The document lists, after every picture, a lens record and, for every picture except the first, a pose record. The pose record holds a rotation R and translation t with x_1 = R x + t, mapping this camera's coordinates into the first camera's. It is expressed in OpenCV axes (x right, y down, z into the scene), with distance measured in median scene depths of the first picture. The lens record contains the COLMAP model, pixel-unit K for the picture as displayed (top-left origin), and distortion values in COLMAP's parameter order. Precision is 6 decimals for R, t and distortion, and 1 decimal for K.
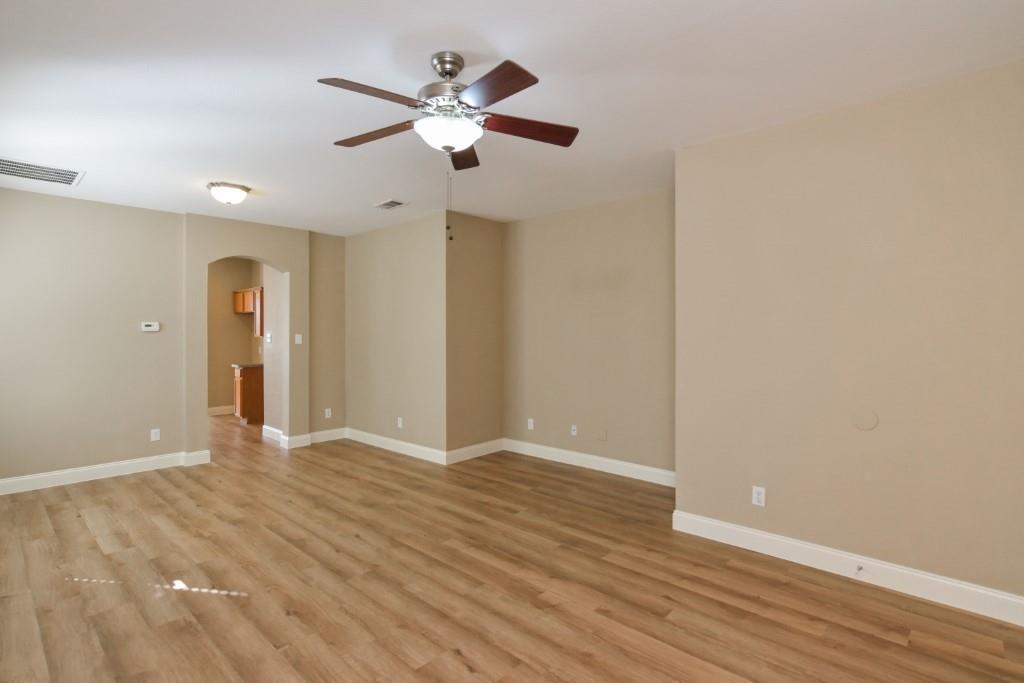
lens RADIAL K [[502.7, 0, 511.1], [0, 502.7, 335.7], [0, 0, 1]] dist [-0.018404, 0.012383]
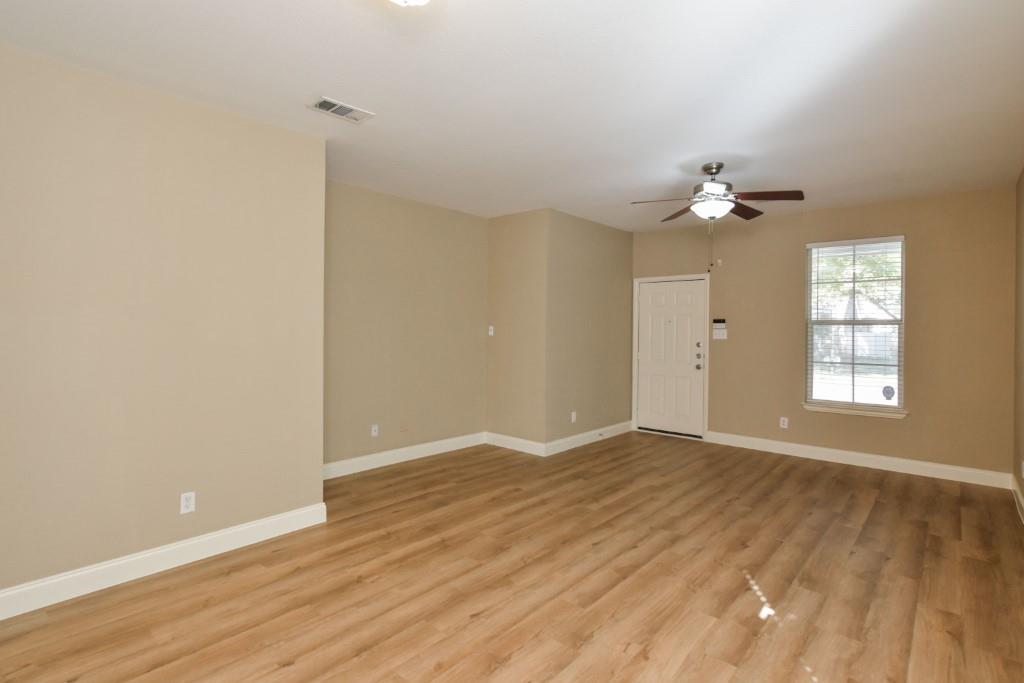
lens RADIAL K [[502.7, 0, 511.1], [0, 502.7, 335.7], [0, 0, 1]] dist [-0.018404, 0.012383]
pose [[-0.022919, -0.012115, 0.999664, -1.249016], [-0.002253, 0.999925, 0.012067, 0.001810], [-0.999735, -0.001976, -0.022944, 1.196156]]
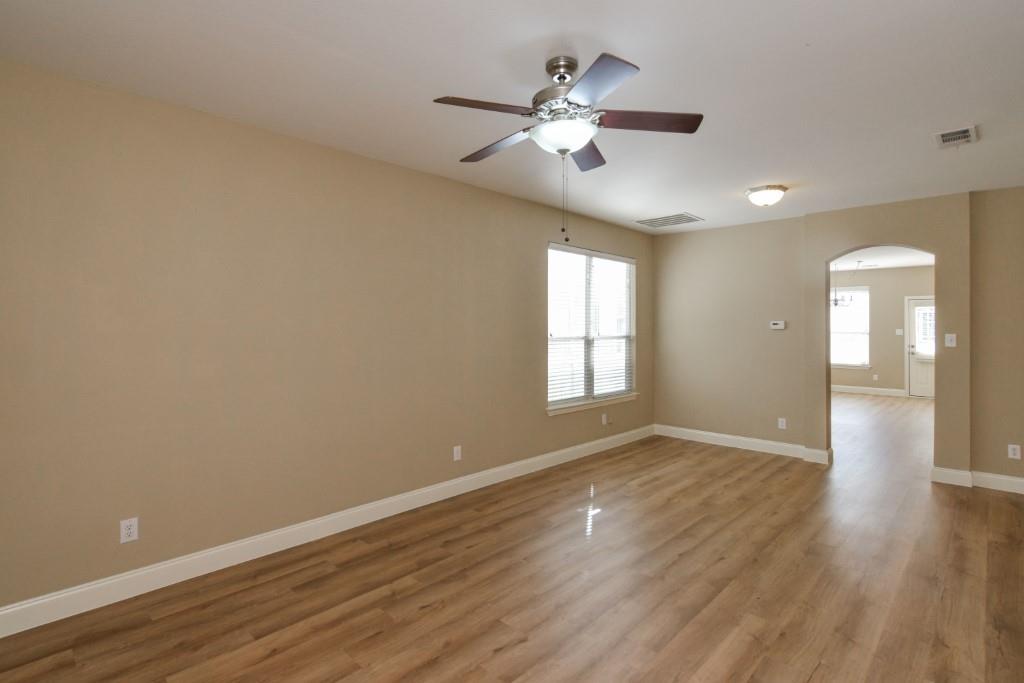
lens RADIAL K [[508.5, 0, 515.0], [0, 508.5, 323.9], [0, 0, 1]] dist [-0.003033, -0.000090]
pose [[-0.006083, -0.003175, -0.999976, 0.621436], [-0.010235, 0.999943, -0.003113, -0.016751], [0.999929, 0.010216, -0.006115, 0.637205]]
